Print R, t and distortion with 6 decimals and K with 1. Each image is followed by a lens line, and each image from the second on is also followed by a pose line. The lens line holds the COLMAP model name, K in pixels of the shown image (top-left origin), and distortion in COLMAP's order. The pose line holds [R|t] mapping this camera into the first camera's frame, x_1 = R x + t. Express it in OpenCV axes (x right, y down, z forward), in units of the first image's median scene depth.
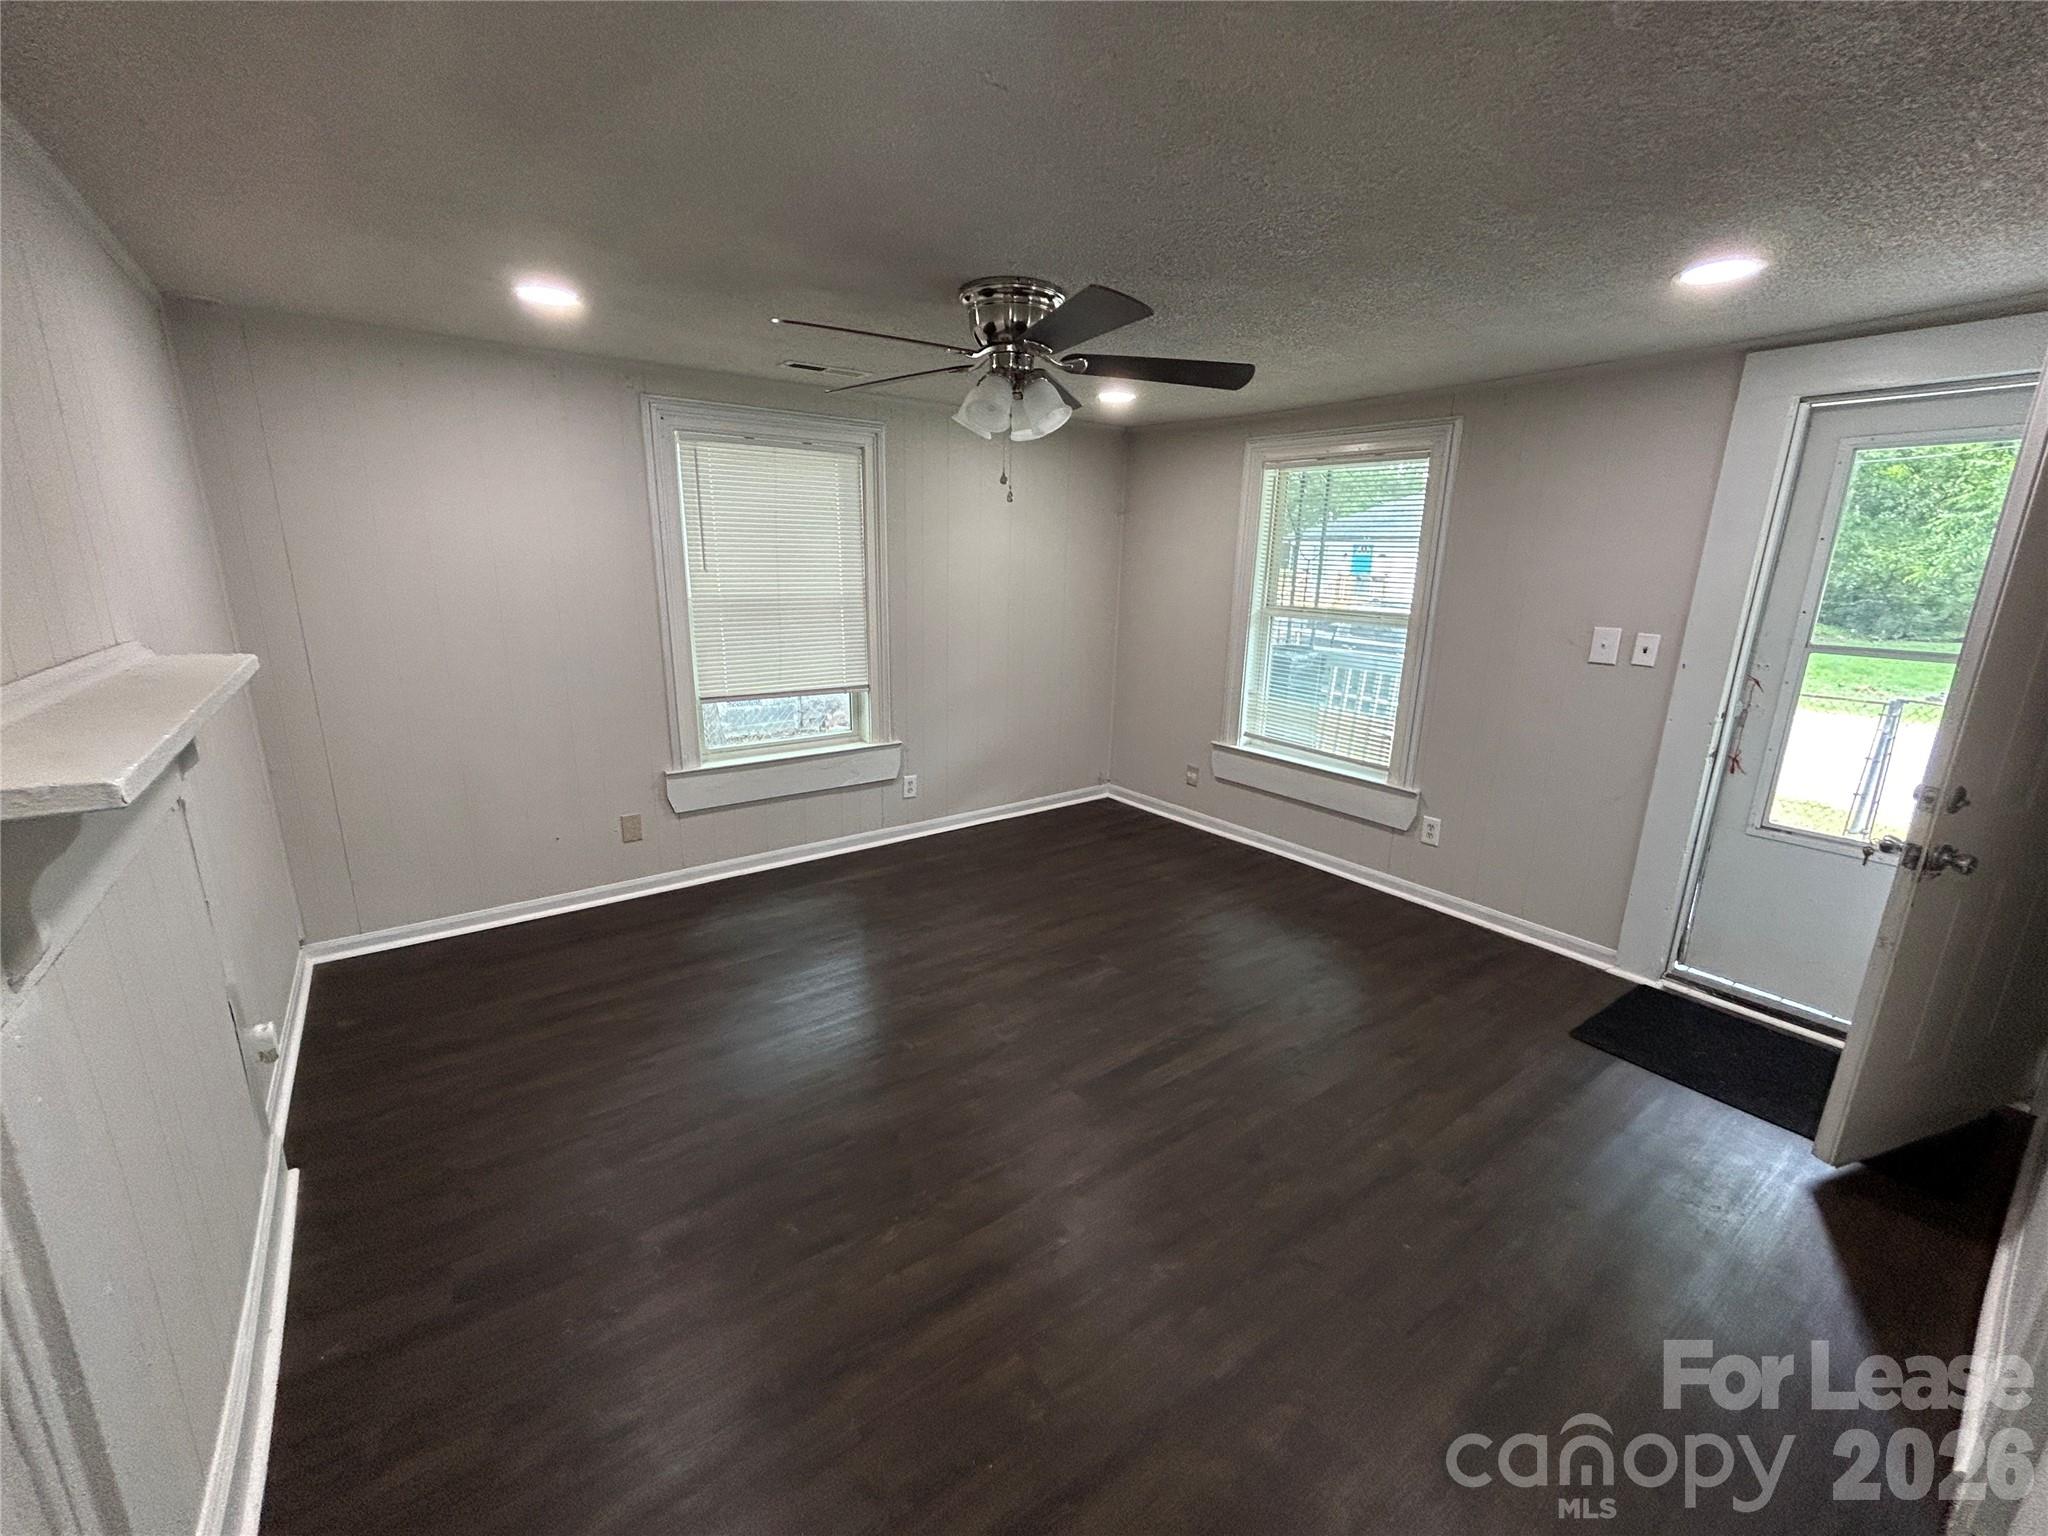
lens RADIAL K [[823.5, 0, 1026.7], [0, 823.5, 760.2], [0, 0, 1]] dist [-0.004083, -0.000309]
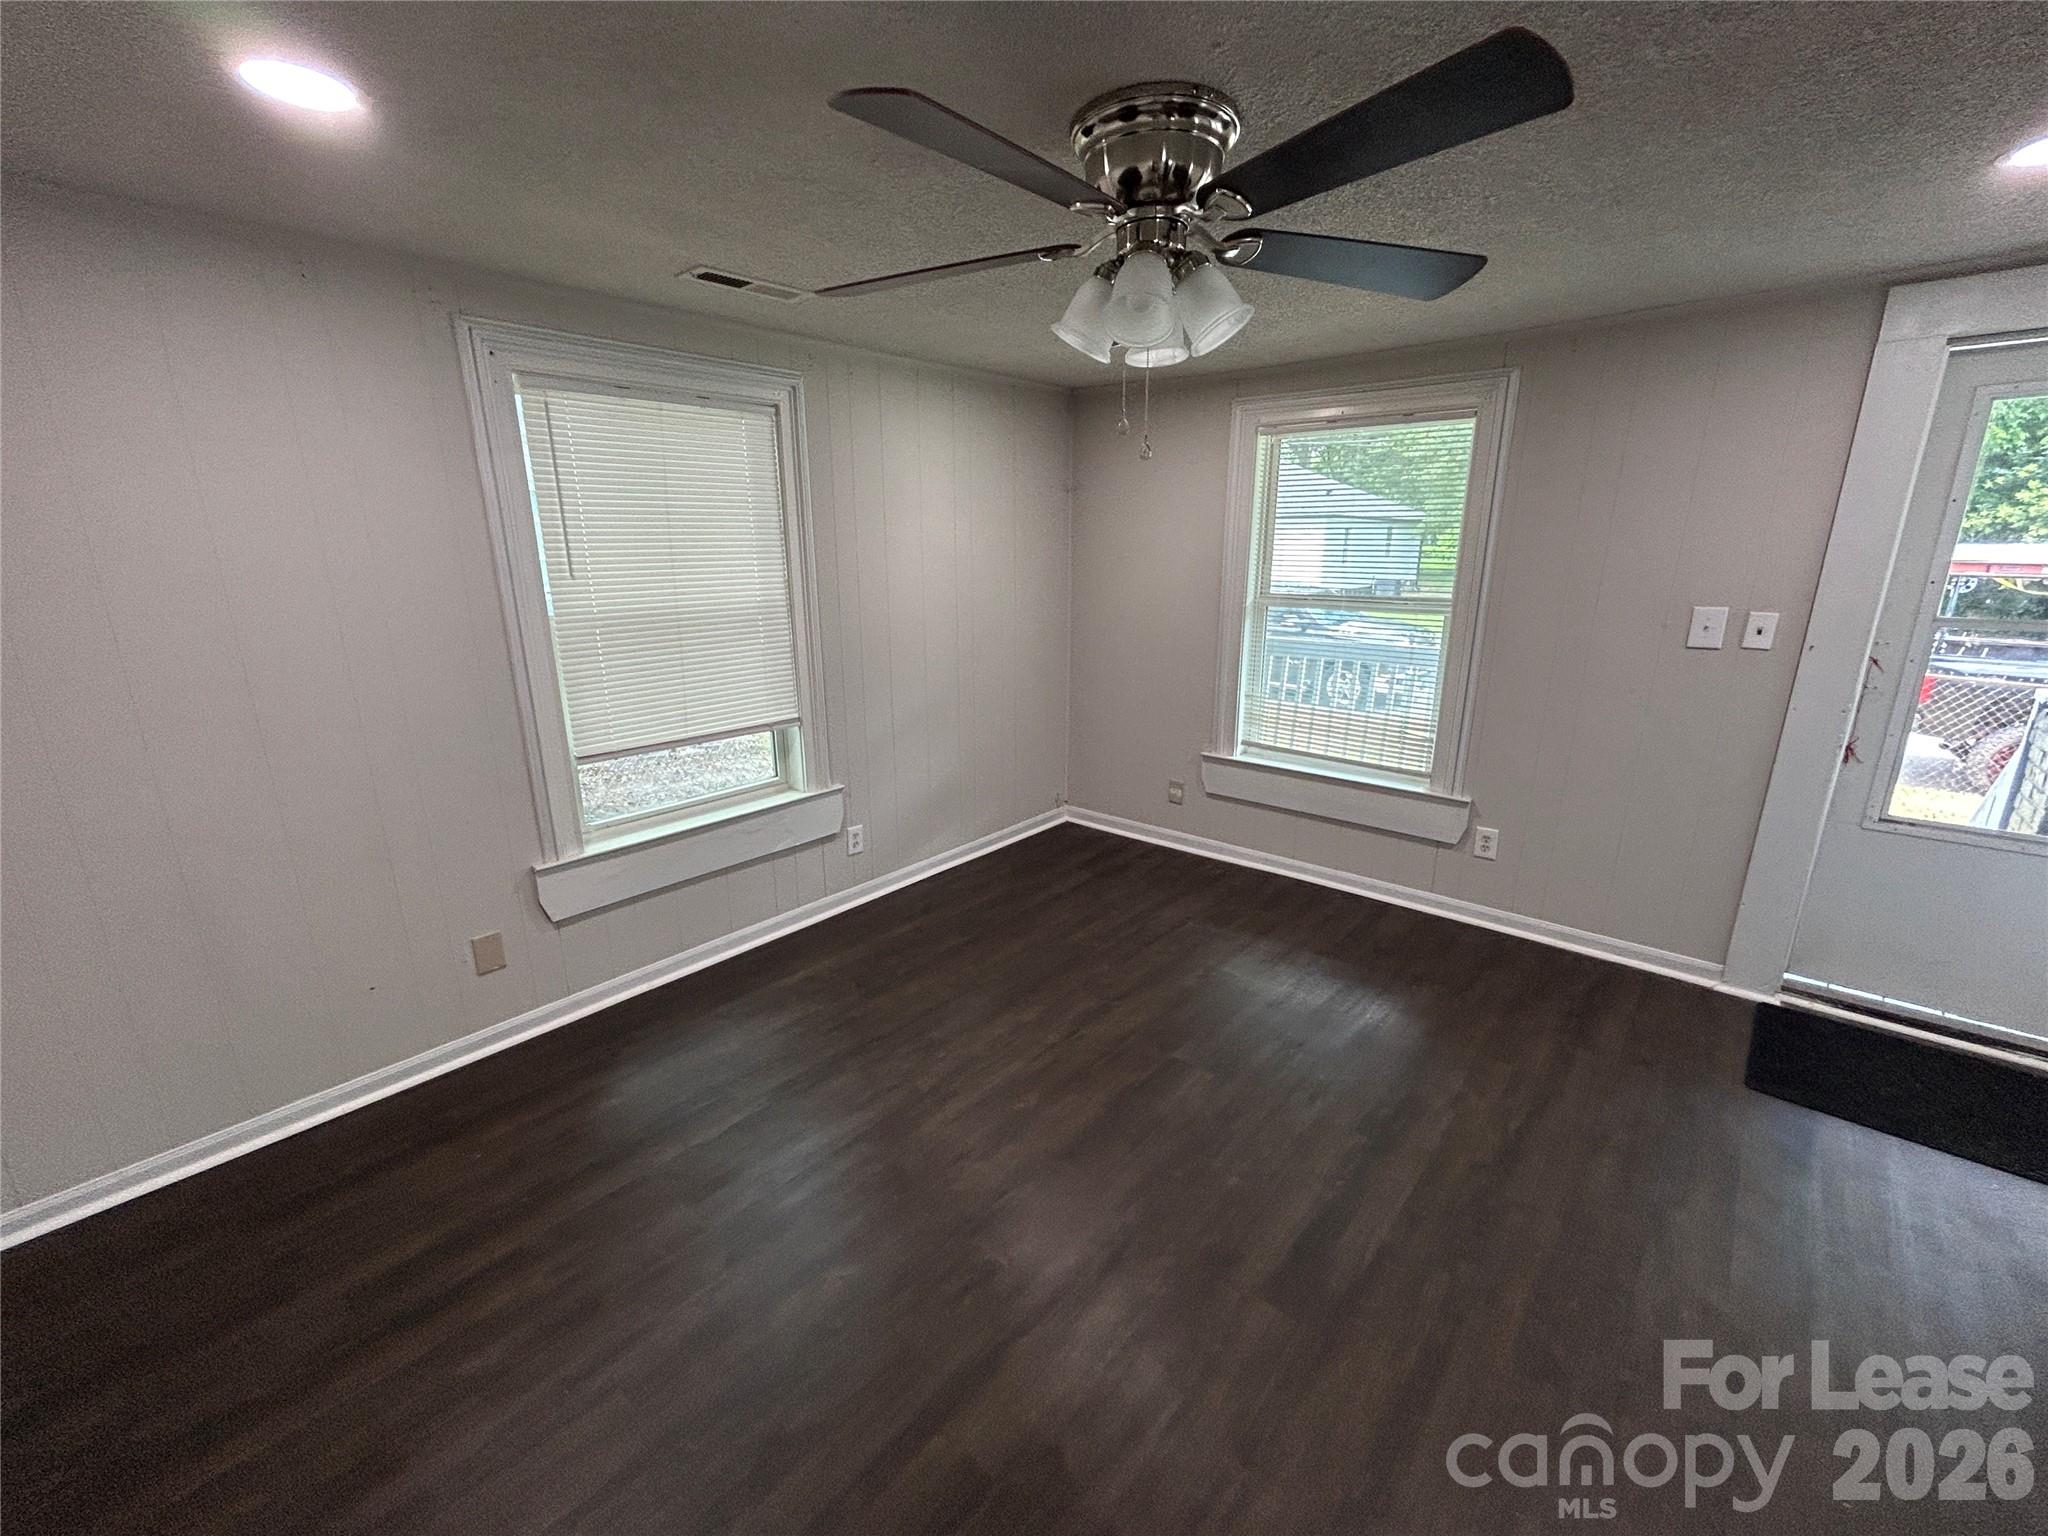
lens RADIAL K [[823.5, 0, 1024.1], [0, 823.5, 761.1], [0, 0, 1]] dist [-0.004083, -0.000309]
pose [[0.977493, -0.079063, 0.195593, -0.159356], [0.076148, 0.996845, 0.022391, -0.059182], [-0.196746, -0.006993, 0.980430, 0.229952]]
